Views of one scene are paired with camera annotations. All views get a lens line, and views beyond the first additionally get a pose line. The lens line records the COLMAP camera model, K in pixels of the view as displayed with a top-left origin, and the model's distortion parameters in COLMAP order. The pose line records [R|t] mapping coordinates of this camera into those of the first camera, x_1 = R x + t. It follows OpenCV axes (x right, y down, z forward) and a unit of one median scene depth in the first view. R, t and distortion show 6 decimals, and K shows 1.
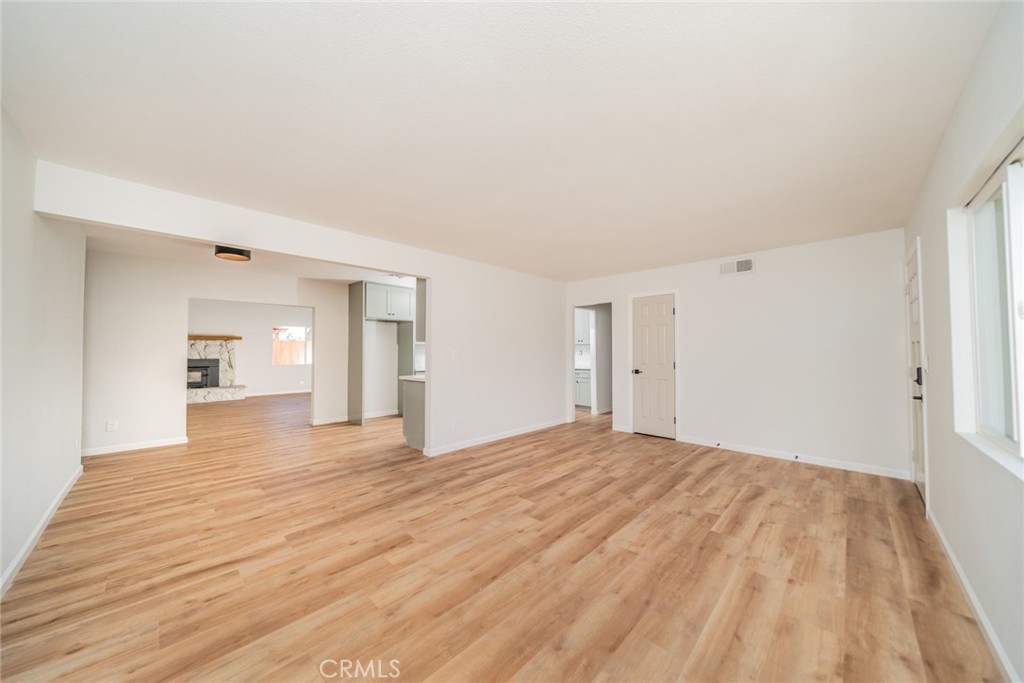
lens RADIAL K [[349.3, 0, 511.2], [0, 349.3, 339.6], [0, 0, 1]] dist [-0.006532, -0.000118]
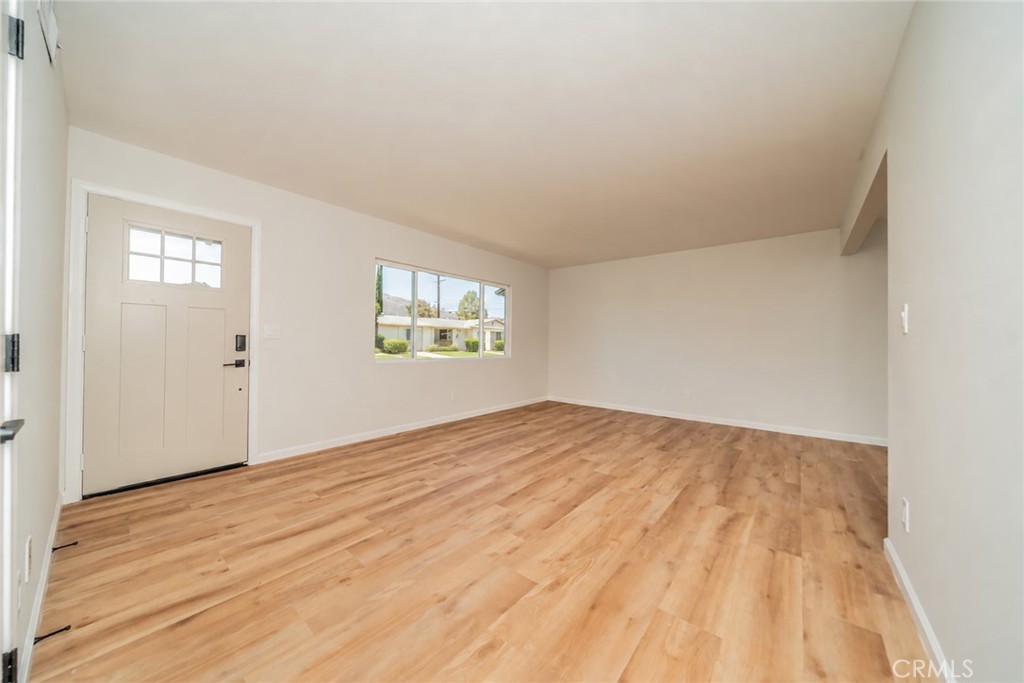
lens RADIAL K [[349.3, 0, 511.7], [0, 349.3, 341.5], [0, 0, 1]] dist [-0.006532, -0.000118]
pose [[-0.996412, -0.010383, -0.083992, 0.397160], [-0.007540, 0.999390, -0.034093, 0.122074], [0.084295, -0.033337, -0.995883, 1.992443]]
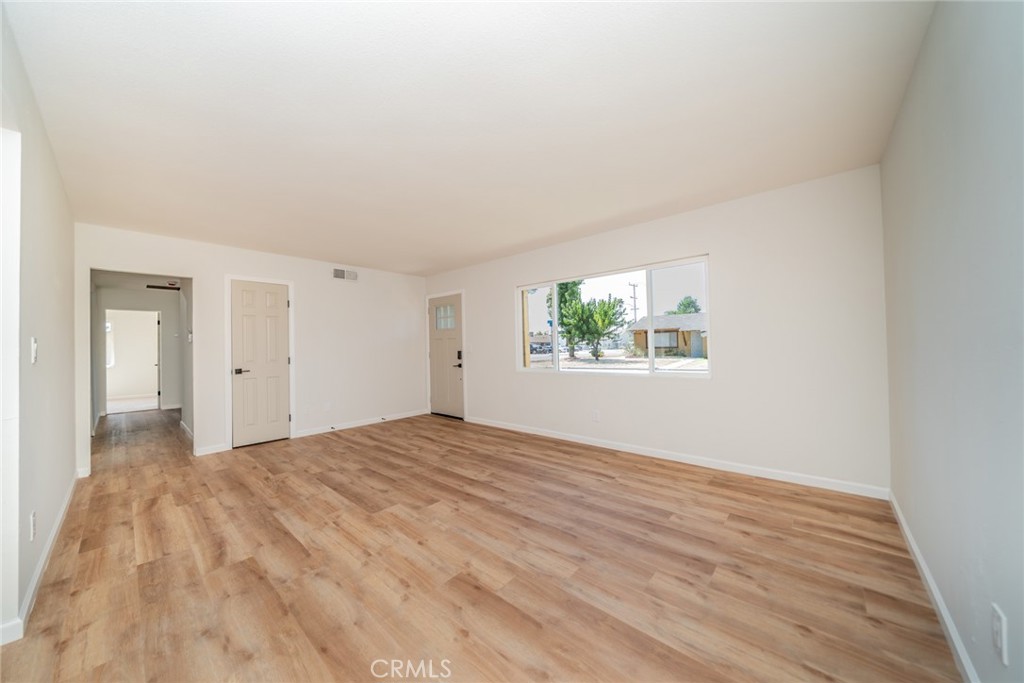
lens RADIAL K [[349.3, 0, 506.5], [0, 349.3, 343.1], [0, 0, 1]] dist [-0.006532, -0.000118]
pose [[-0.041218, 0.011136, 0.999088, -0.854423], [-0.011082, 0.999871, -0.011602, 0.051724], [-0.999089, -0.011550, -0.041090, 0.747134]]
